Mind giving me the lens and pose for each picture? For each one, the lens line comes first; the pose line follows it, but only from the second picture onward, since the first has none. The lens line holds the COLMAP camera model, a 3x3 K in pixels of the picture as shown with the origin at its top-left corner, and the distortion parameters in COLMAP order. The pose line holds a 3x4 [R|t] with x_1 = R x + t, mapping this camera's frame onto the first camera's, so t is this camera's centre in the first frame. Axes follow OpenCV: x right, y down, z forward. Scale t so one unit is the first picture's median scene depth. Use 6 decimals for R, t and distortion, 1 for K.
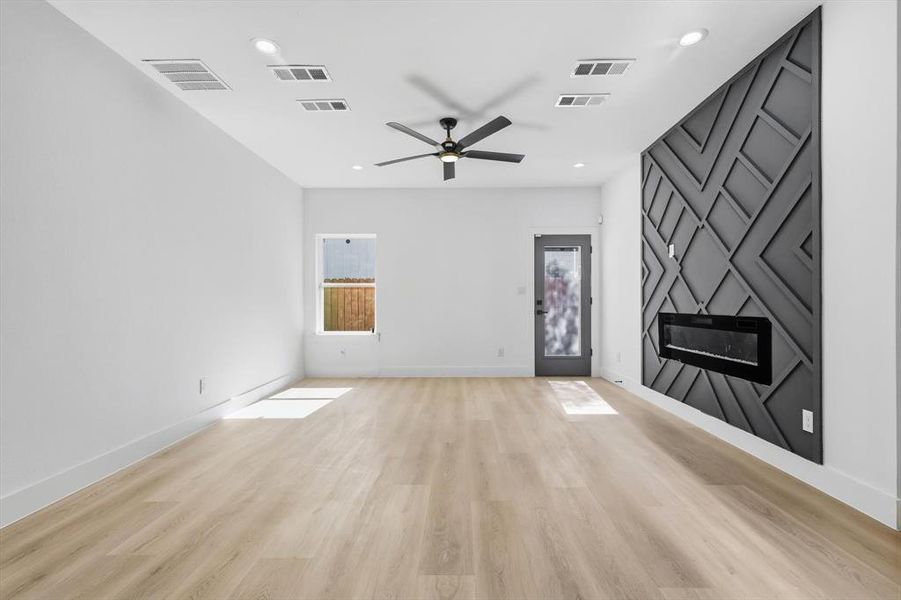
lens RADIAL K [[406.3, 0, 453.2], [0, 406.3, 300.8], [0, 0, 1]] dist [0.015430, -0.000160]
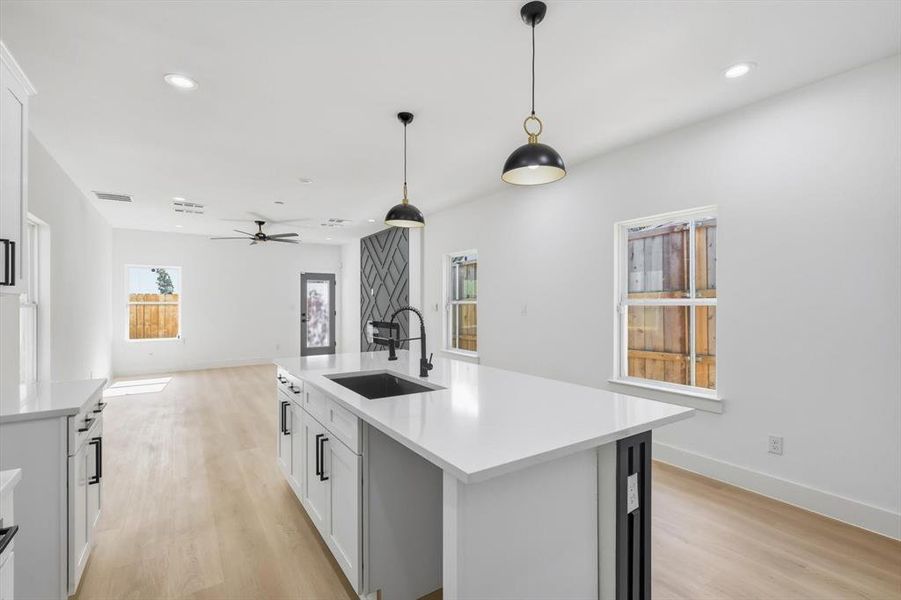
lens RADIAL K [[406.3, 0, 453.2], [0, 406.3, 300.8], [0, 0, 1]] dist [0.015430, -0.000160]
pose [[0.819990, -0.001630, 0.572375, -0.257544], [-0.001471, 0.999987, 0.004956, -0.064731], [-0.572375, -0.004906, 0.819977, -0.755564]]
